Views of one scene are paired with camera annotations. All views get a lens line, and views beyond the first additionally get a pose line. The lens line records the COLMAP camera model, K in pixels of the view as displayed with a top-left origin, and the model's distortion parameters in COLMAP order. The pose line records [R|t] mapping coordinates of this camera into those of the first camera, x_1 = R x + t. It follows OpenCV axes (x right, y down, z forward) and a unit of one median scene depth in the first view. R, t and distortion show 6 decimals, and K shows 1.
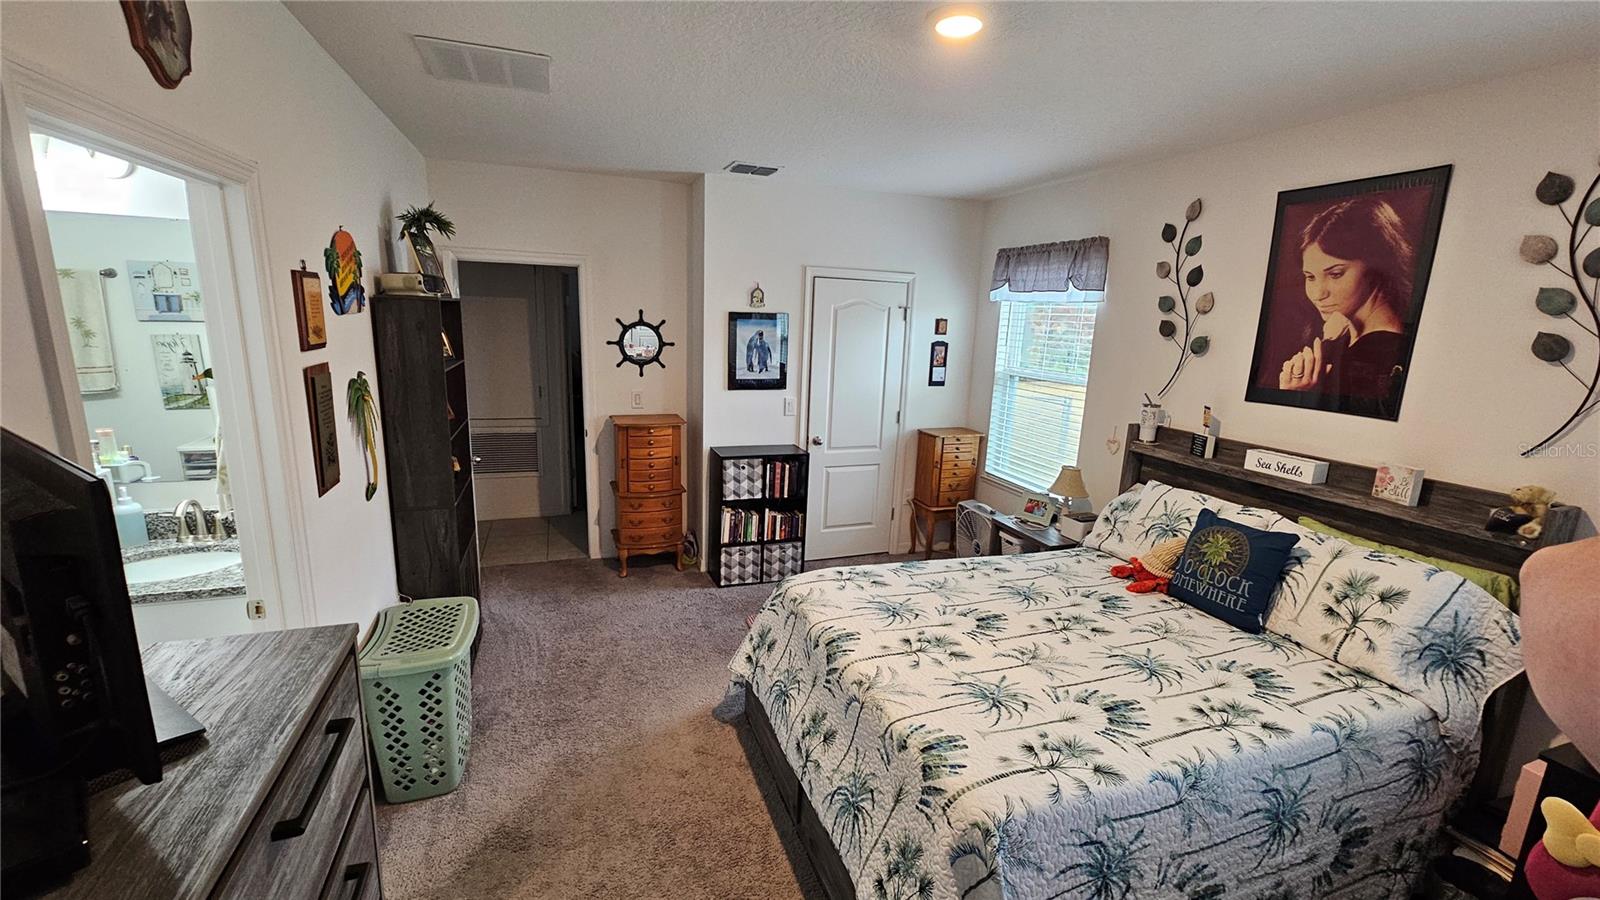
lens RADIAL K [[653.6, 0, 794.9], [0, 653.6, 452.9], [0, 0, 1]] dist [-0.003698, -0.000136]
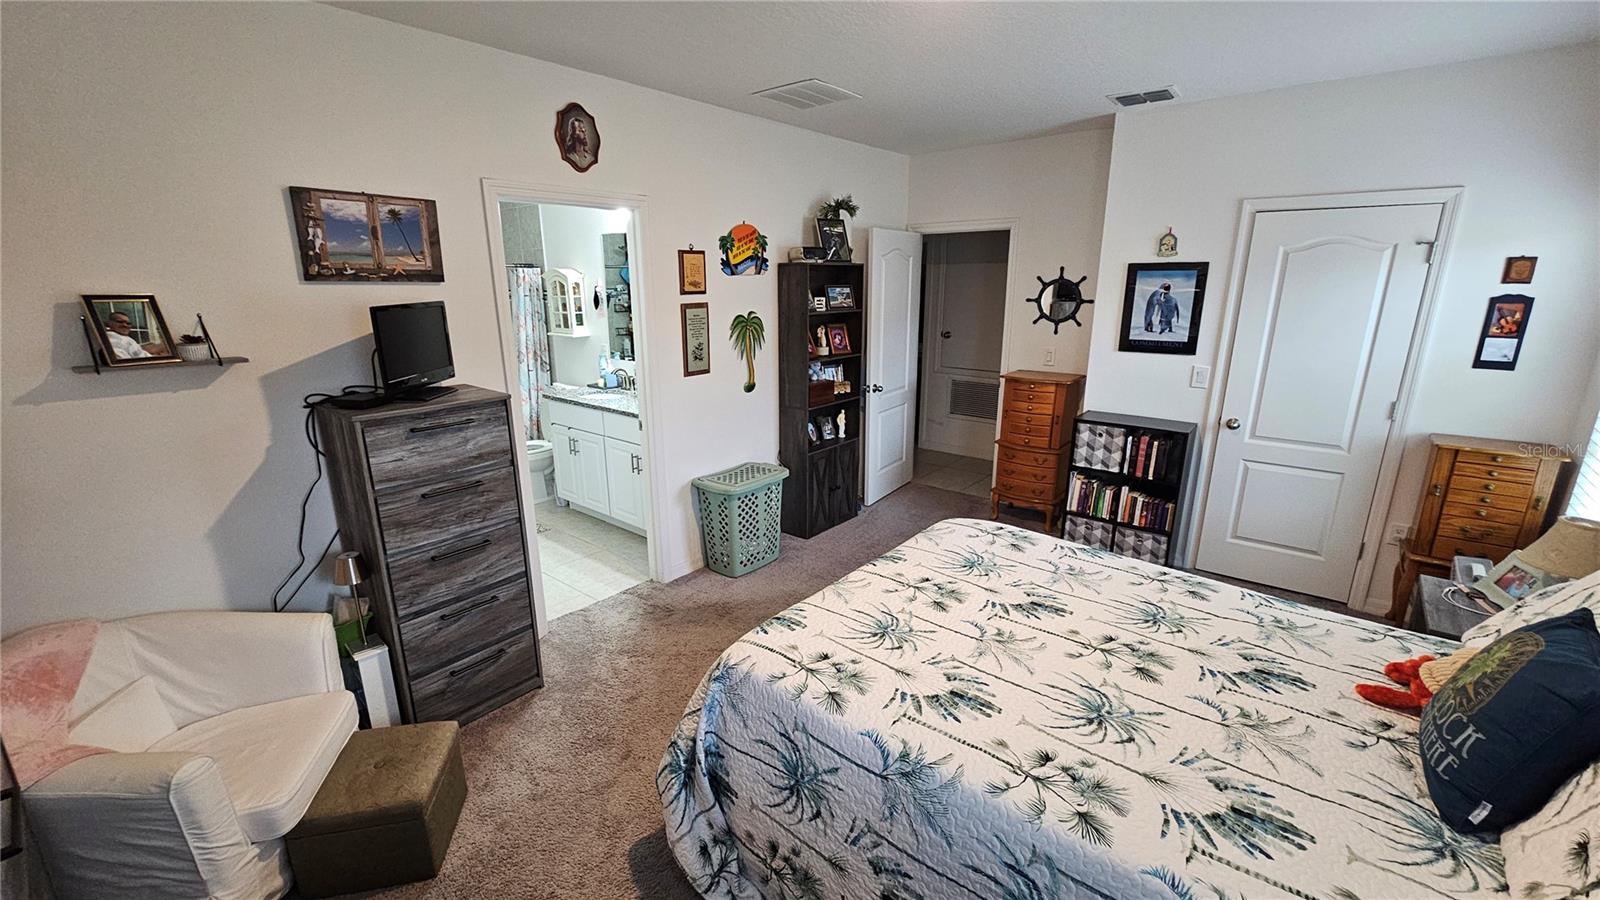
lens RADIAL K [[653.6, 0, 794.9], [0, 653.6, 452.9], [0, 0, 1]] dist [-0.003698, -0.000136]
pose [[0.508336, 0.185340, -0.840978, 0.480410], [-0.156194, 0.980211, 0.121613, 0.002929], [0.846876, 0.069535, 0.527225, 0.155932]]
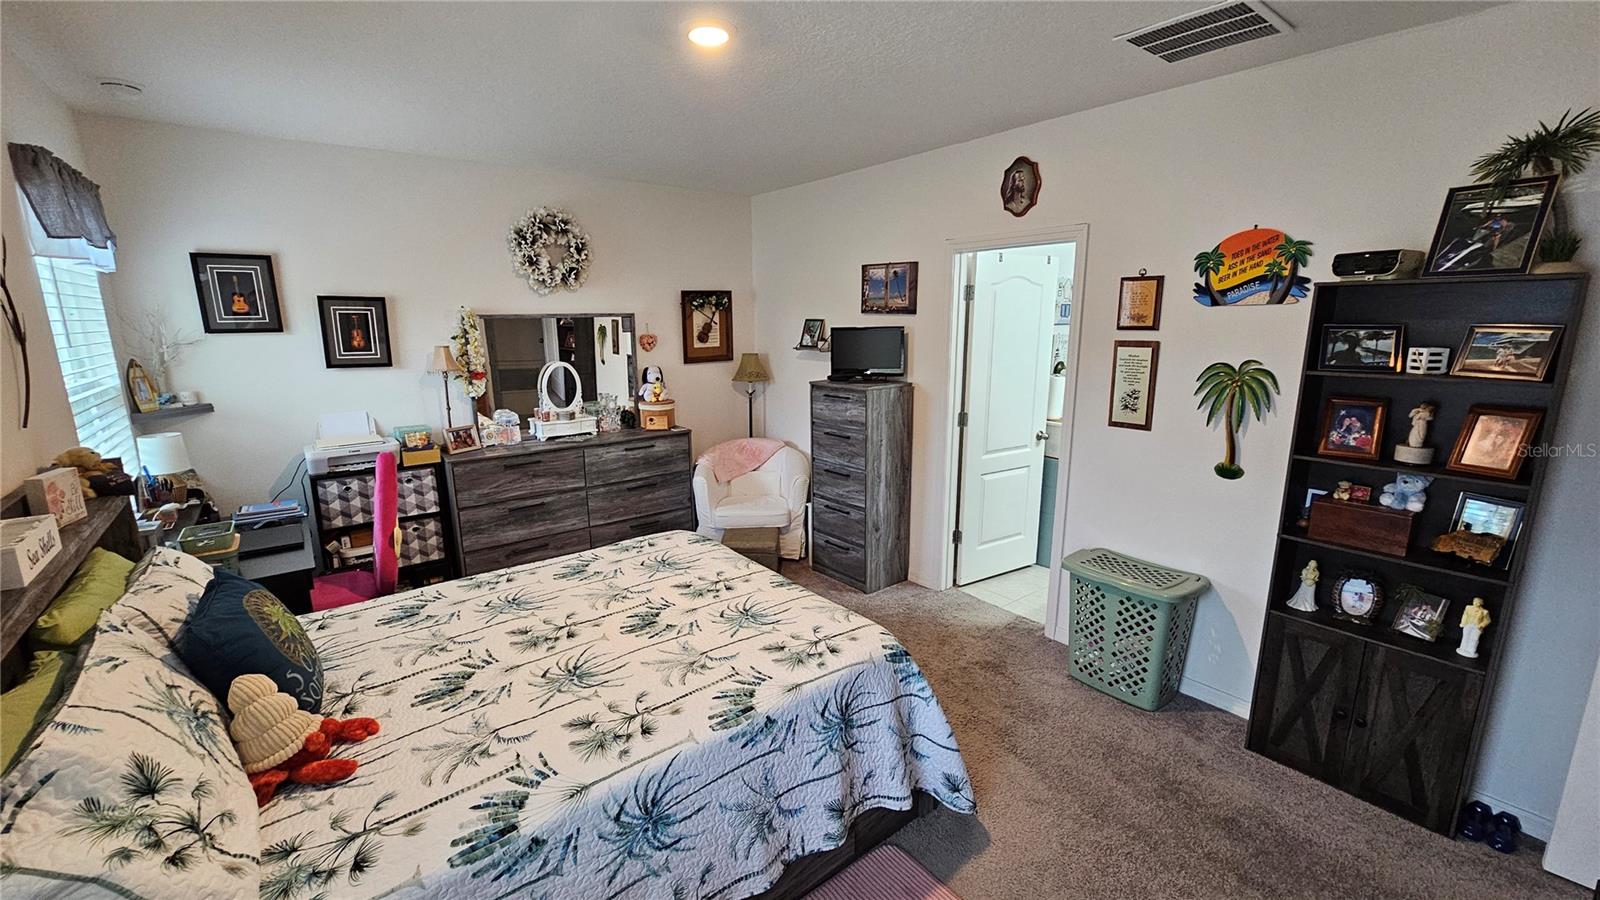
lens RADIAL K [[653.6, 0, 794.9], [0, 653.6, 452.9], [0, 0, 1]] dist [-0.003698, -0.000136]
pose [[-0.948489, 0.038913, -0.314411, 0.220257], [-0.089917, 0.918551, 0.384940, -0.193478], [0.303782, 0.393382, -0.867737, 1.037317]]
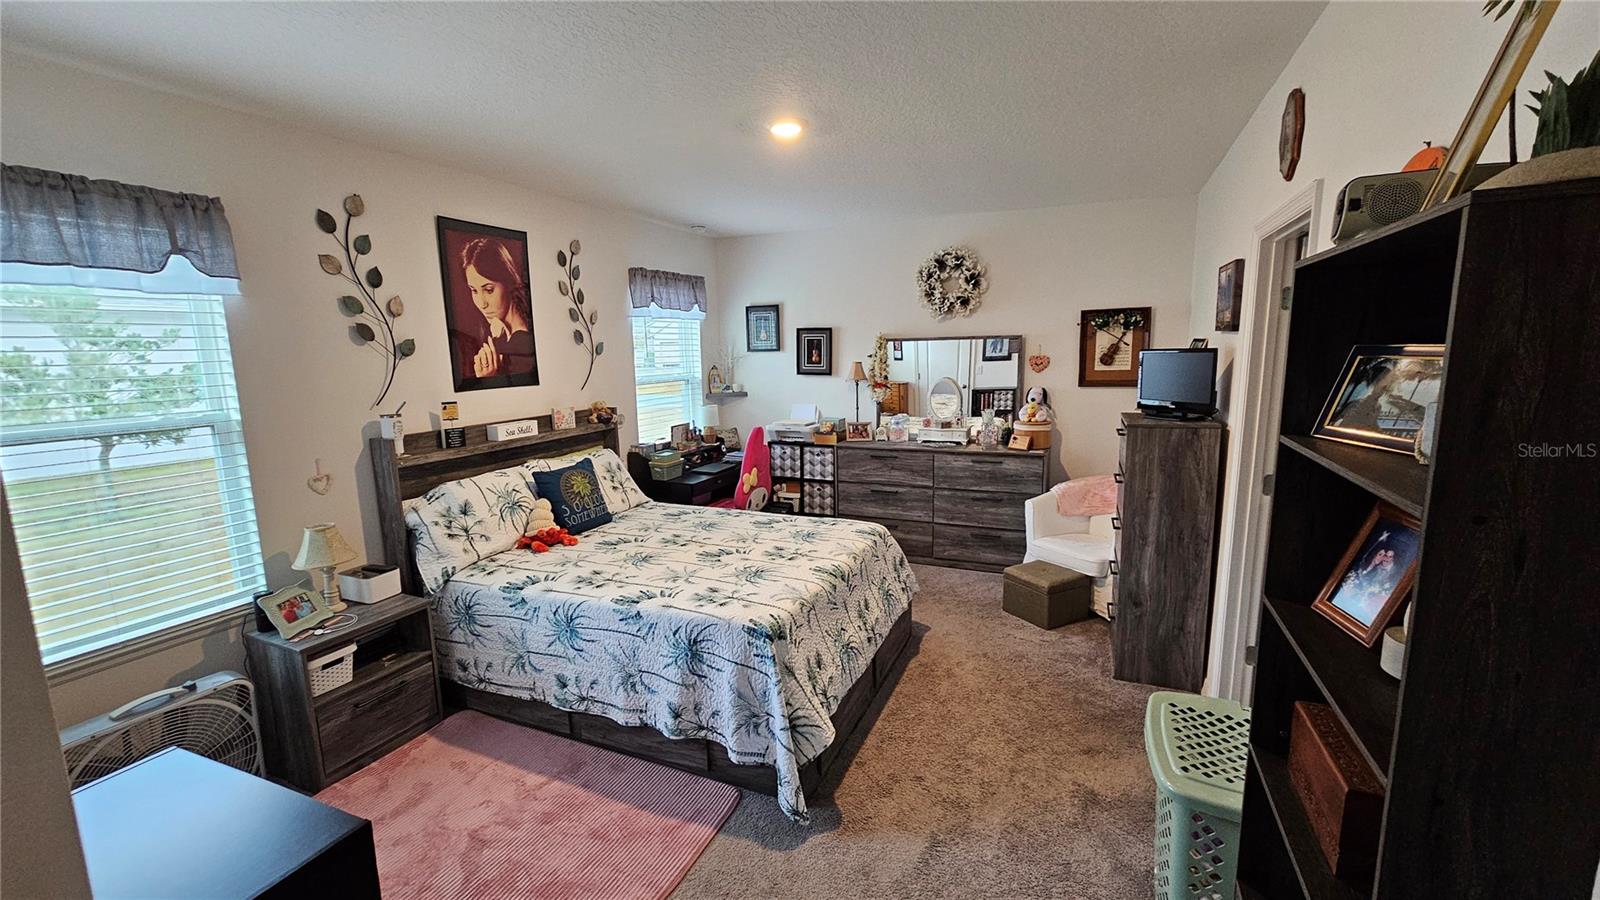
lens RADIAL K [[653.6, 0, 794.9], [0, 653.6, 452.9], [0, 0, 1]] dist [-0.003698, -0.000136]
pose [[-0.724321, -0.130151, 0.677067, -0.396041], [0.138166, 0.934700, 0.327484, -0.197120], [-0.675477, 0.330751, -0.659041, 0.992396]]
